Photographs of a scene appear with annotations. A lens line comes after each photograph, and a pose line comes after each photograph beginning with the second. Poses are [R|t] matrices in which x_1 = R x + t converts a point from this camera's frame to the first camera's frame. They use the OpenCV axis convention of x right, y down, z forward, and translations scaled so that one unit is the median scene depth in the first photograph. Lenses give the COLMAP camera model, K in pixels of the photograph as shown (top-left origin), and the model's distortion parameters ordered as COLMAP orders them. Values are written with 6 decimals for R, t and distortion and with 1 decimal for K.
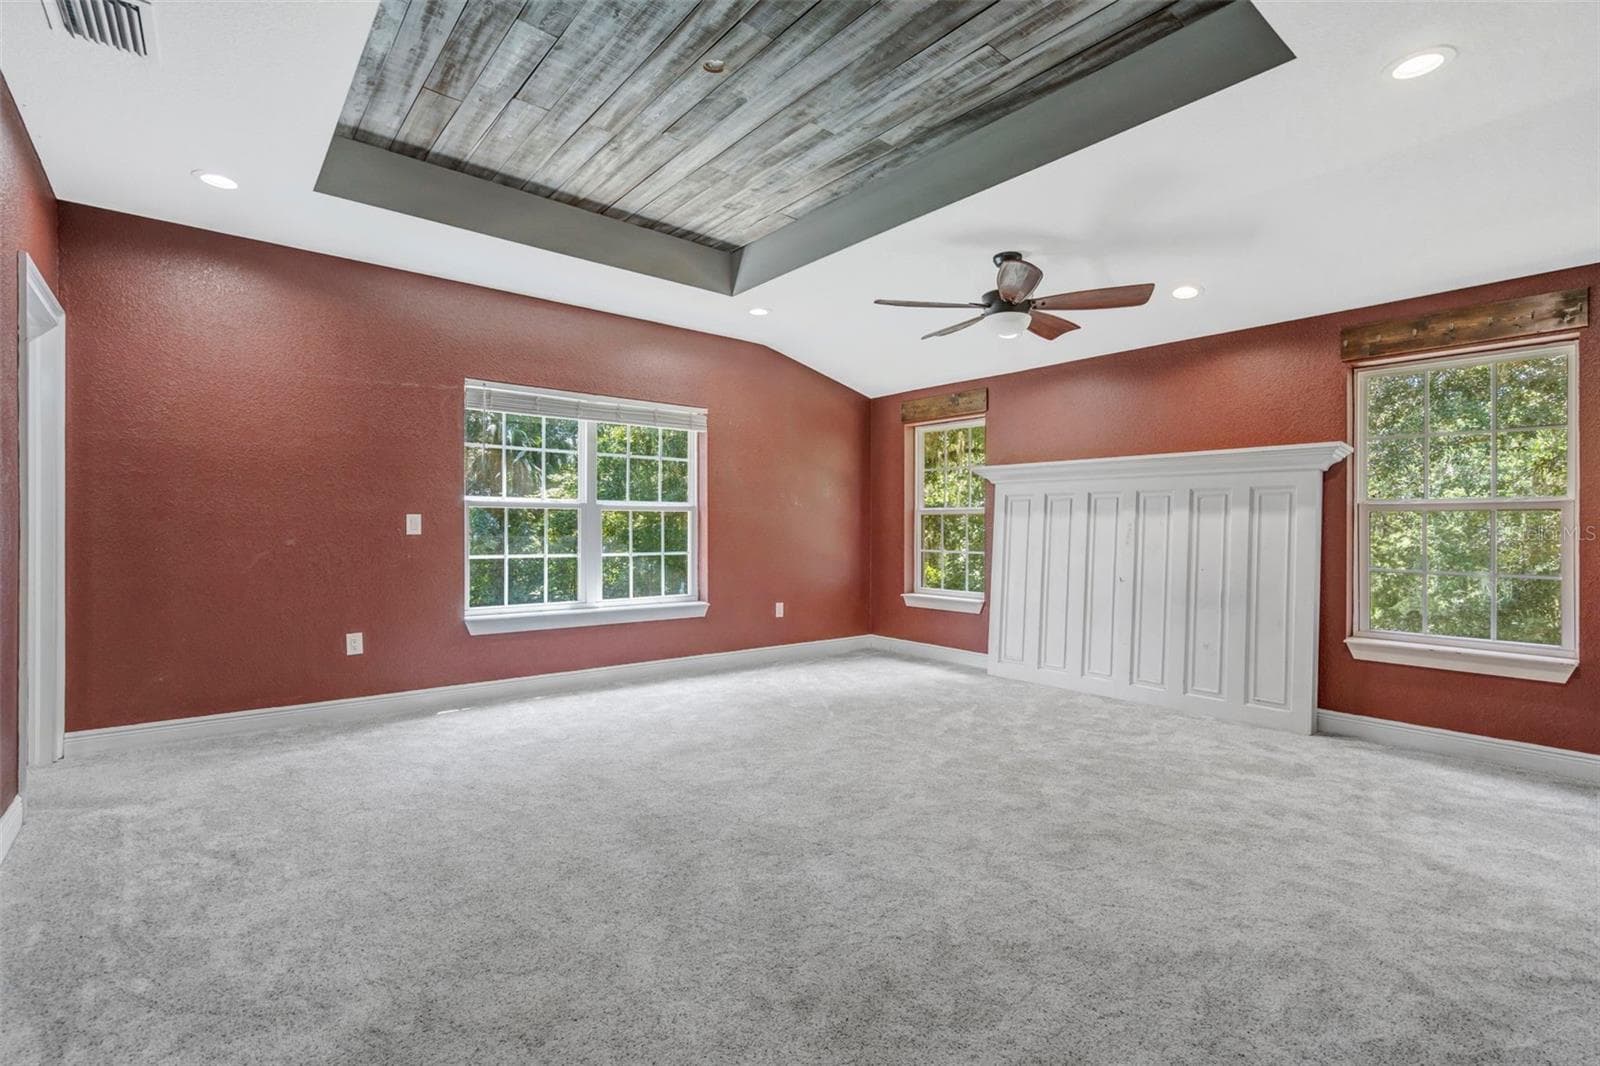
lens RADIAL K [[730.1, 0, 814.9], [0, 730.1, 541.0], [0, 0, 1]] dist [-0.004790, 0.002219]
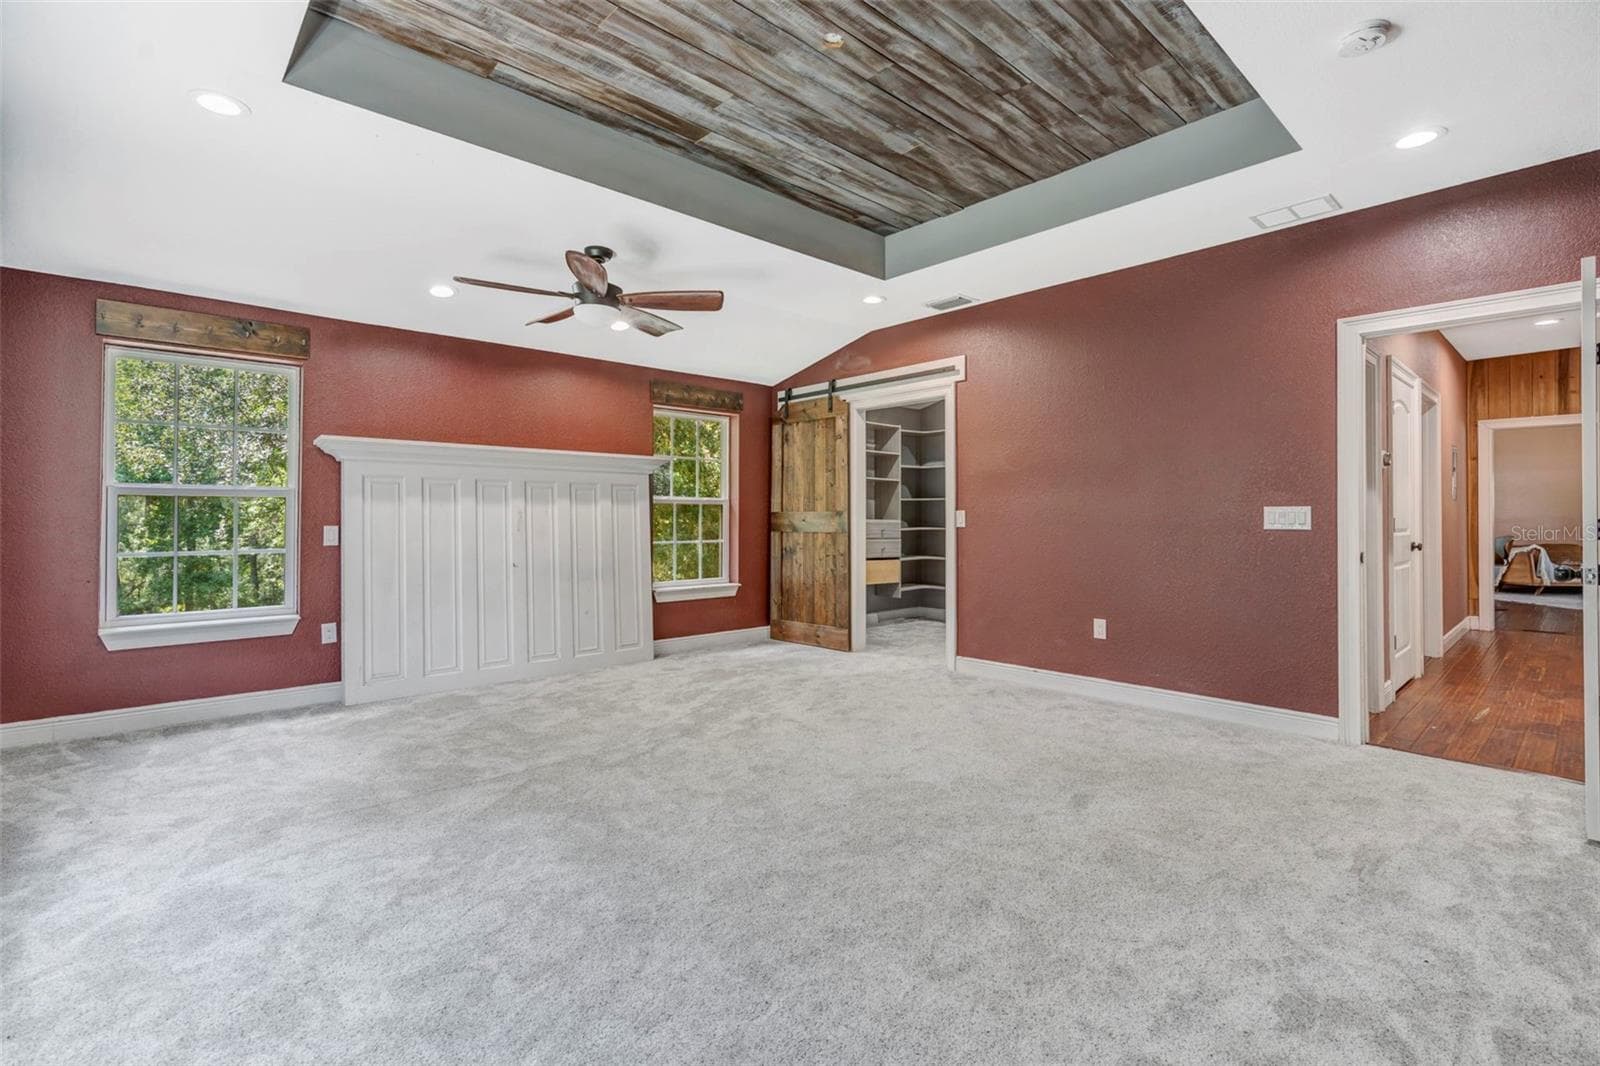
lens RADIAL K [[730.1, 0, 815.0], [0, 730.1, 520.6], [0, 0, 1]] dist [-0.004790, 0.002219]
pose [[-0.048448, -0.009721, 0.998778, -0.878053], [0.019973, 0.999743, 0.010699, -0.020098], [-0.998626, 0.020467, -0.048242, 0.857441]]
